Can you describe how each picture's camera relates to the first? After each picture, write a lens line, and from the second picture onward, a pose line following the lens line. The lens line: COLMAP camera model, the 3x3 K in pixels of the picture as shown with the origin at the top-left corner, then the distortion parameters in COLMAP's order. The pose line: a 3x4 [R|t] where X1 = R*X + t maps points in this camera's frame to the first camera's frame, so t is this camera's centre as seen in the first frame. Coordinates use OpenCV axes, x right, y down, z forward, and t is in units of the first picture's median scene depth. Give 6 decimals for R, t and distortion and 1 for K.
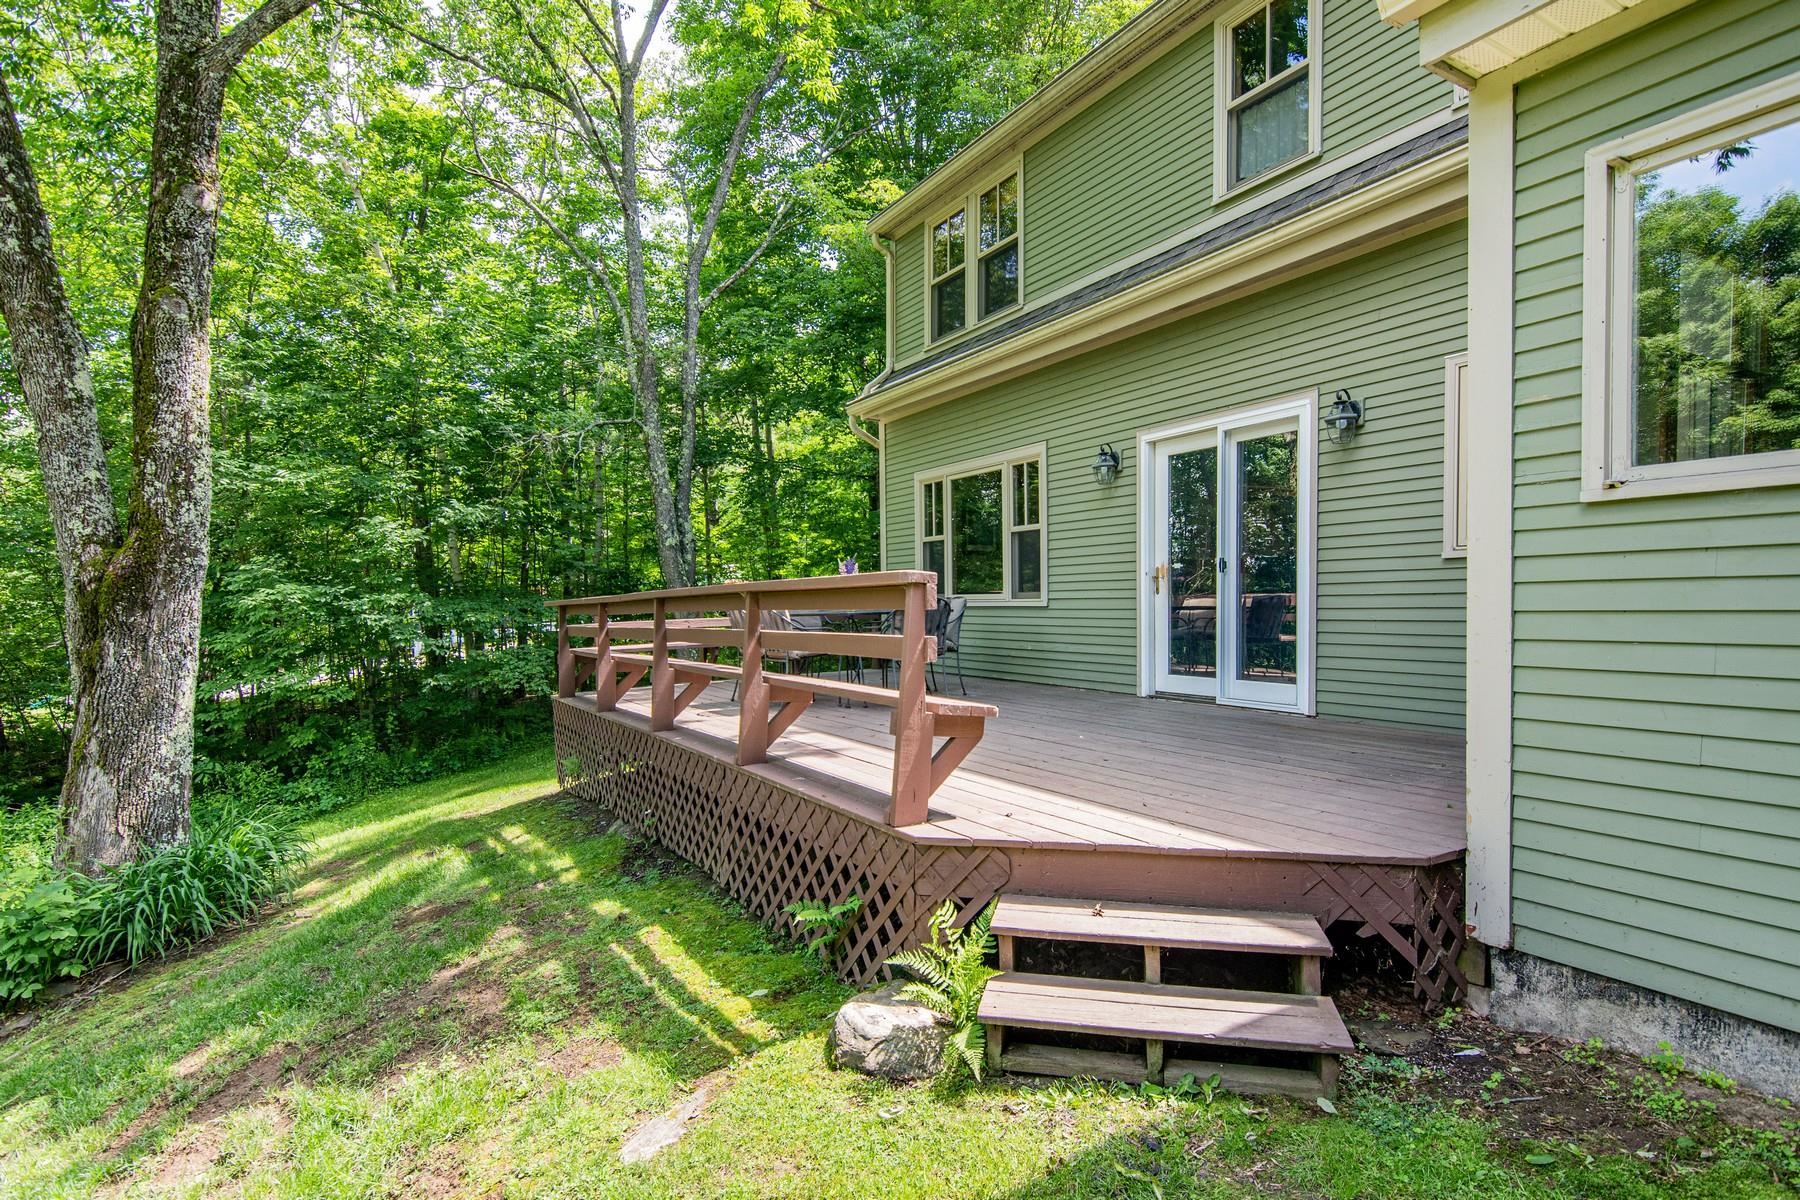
lens RADIAL K [[921.3, 0, 900.0], [0, 921.3, 600.0], [0, 0, 1]] dist [0.002265, -0.000250]
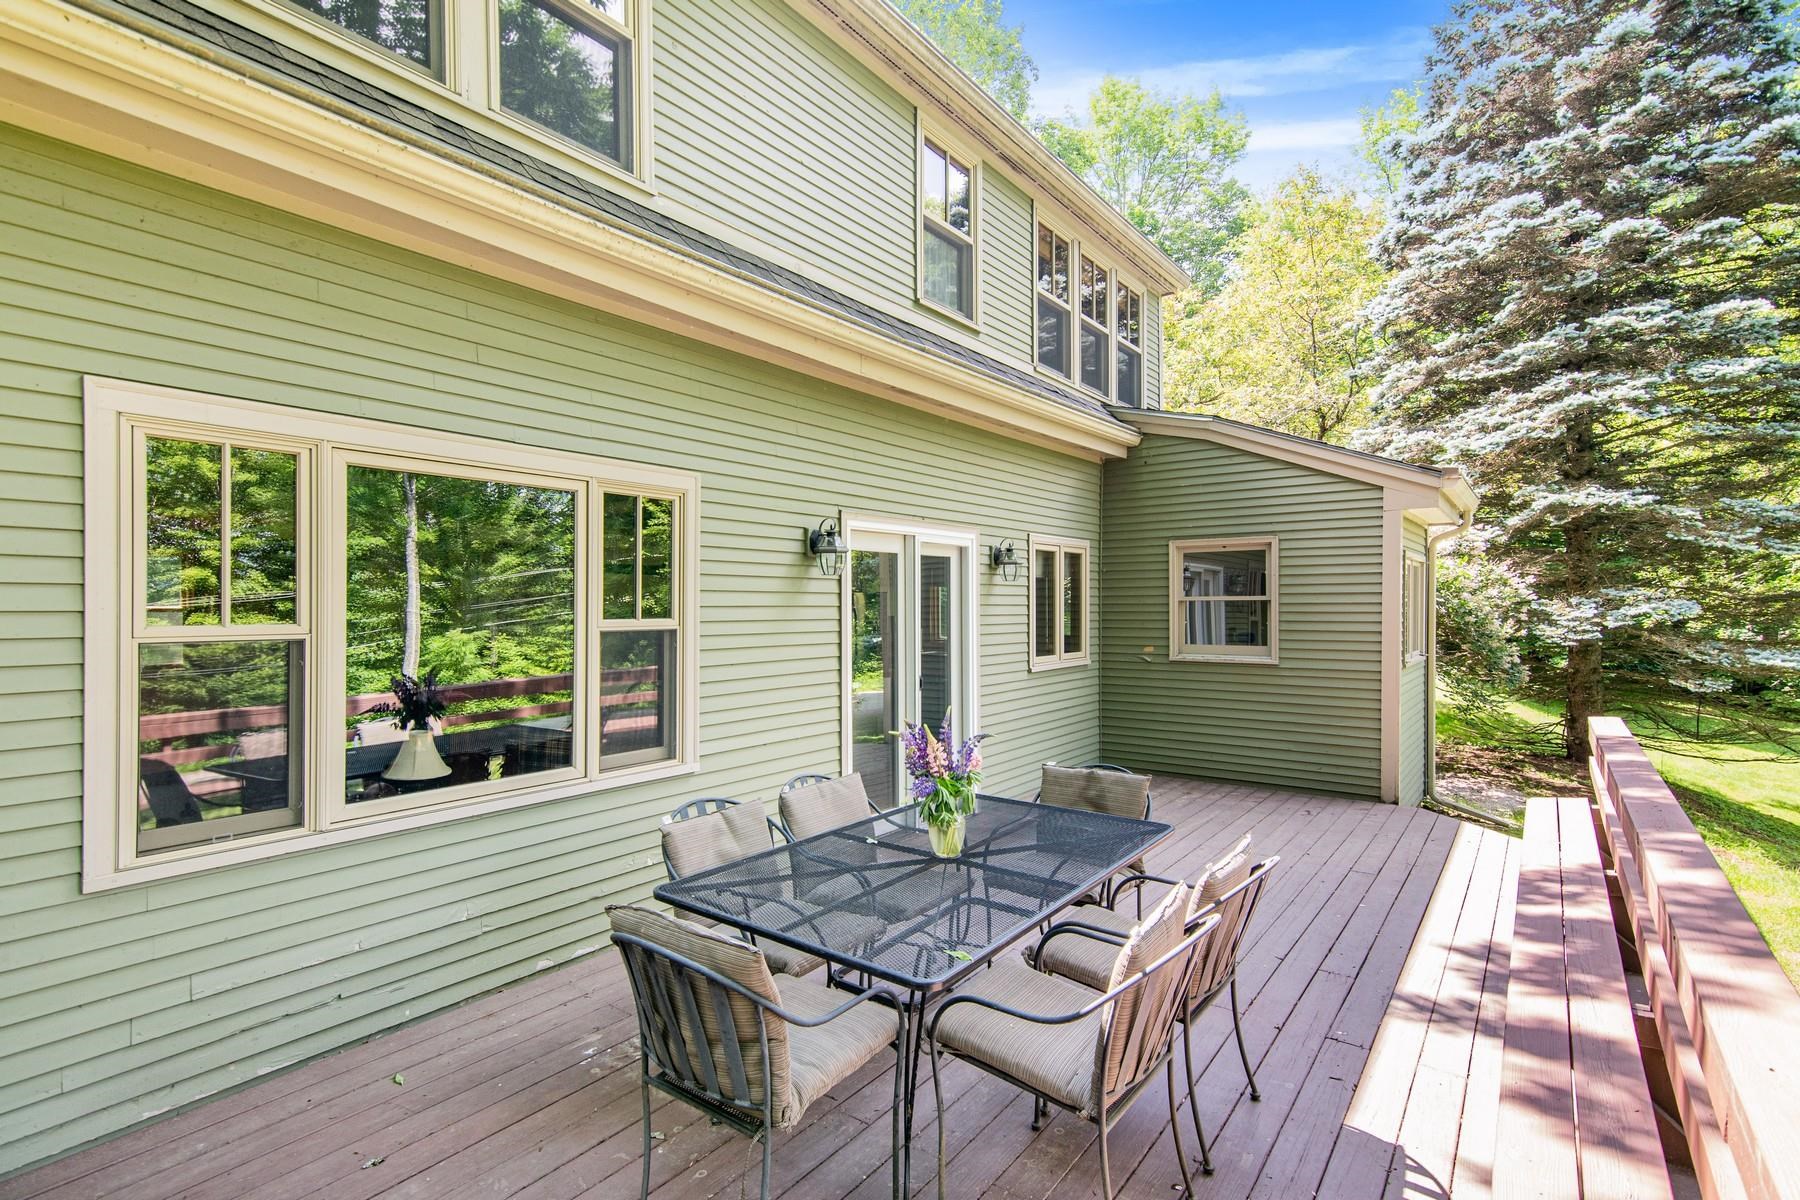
lens RADIAL K [[853.7, 0, 900.0], [0, 853.7, 600.0], [0, 0, 1]] dist [0.002068, 0.000175]
pose [[-0.382963, 0.020328, 0.923540, -0.359060], [0.005211, 0.999789, -0.019845, -0.084075], [-0.923749, -0.002787, -0.382988, 1.073754]]
